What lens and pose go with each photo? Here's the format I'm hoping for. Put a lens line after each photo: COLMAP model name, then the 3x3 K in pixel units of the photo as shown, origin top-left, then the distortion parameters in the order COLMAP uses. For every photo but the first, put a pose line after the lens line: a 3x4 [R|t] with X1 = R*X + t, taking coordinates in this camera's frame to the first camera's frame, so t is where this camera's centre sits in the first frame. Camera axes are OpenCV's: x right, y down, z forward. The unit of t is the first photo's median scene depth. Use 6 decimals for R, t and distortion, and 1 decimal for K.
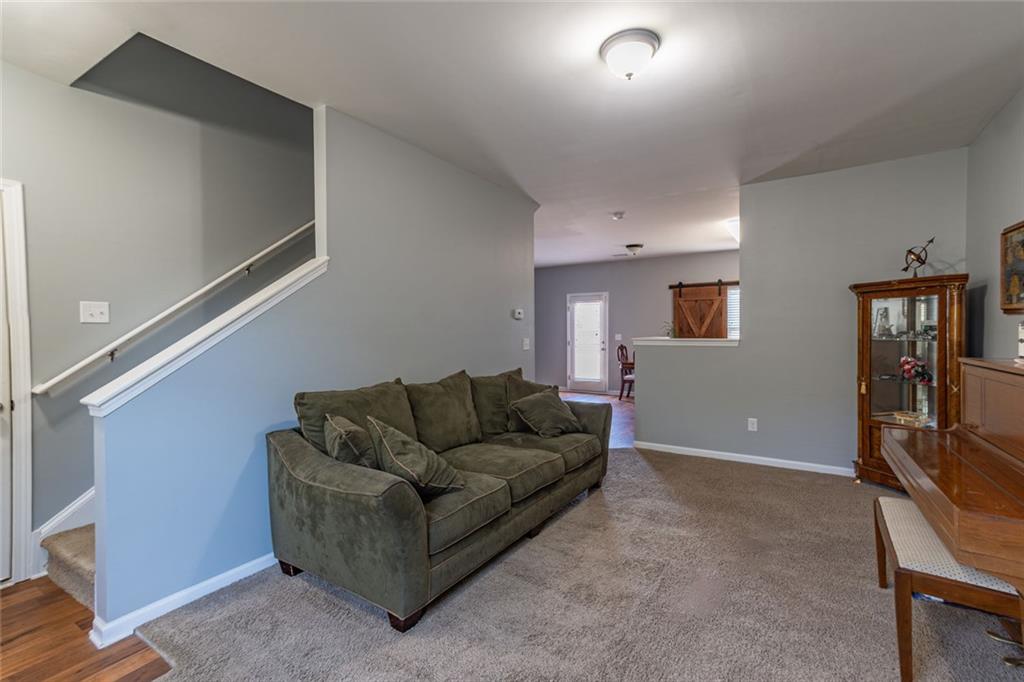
lens RADIAL K [[463.9, 0, 515.6], [0, 463.9, 333.9], [0, 0, 1]] dist [0.028226, 0.000228]
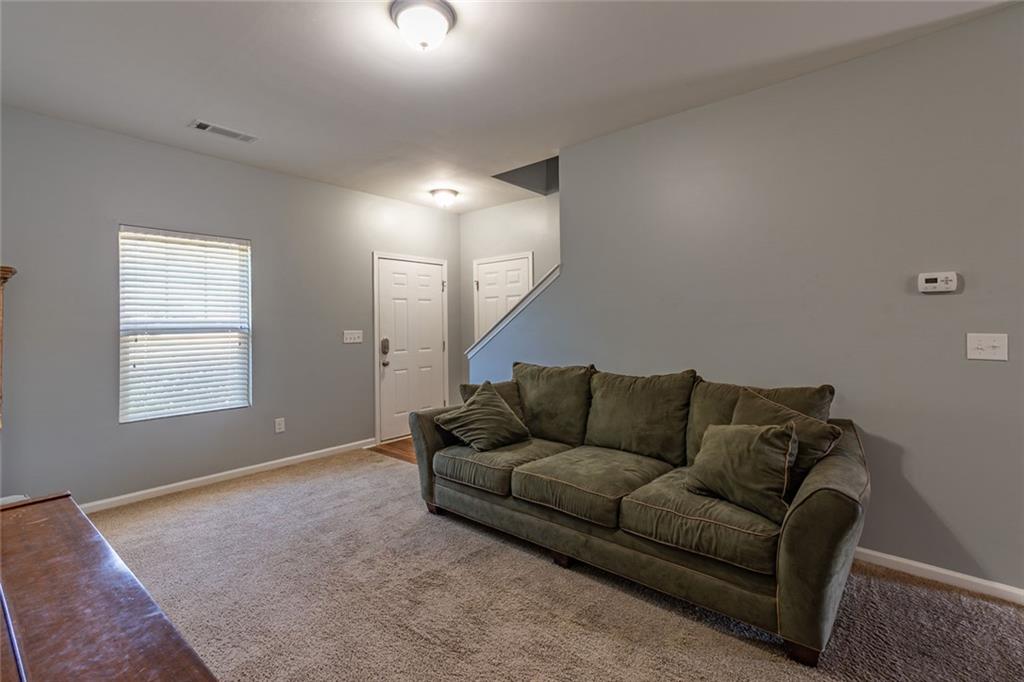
lens RADIAL K [[463.9, 0, 515.6], [0, 463.9, 333.9], [0, 0, 1]] dist [0.028226, 0.000228]
pose [[-0.135876, 0.027828, -0.990335, 0.820429], [-0.008266, 0.999539, 0.029220, -0.008395], [0.990691, 0.012156, -0.135583, 0.963782]]
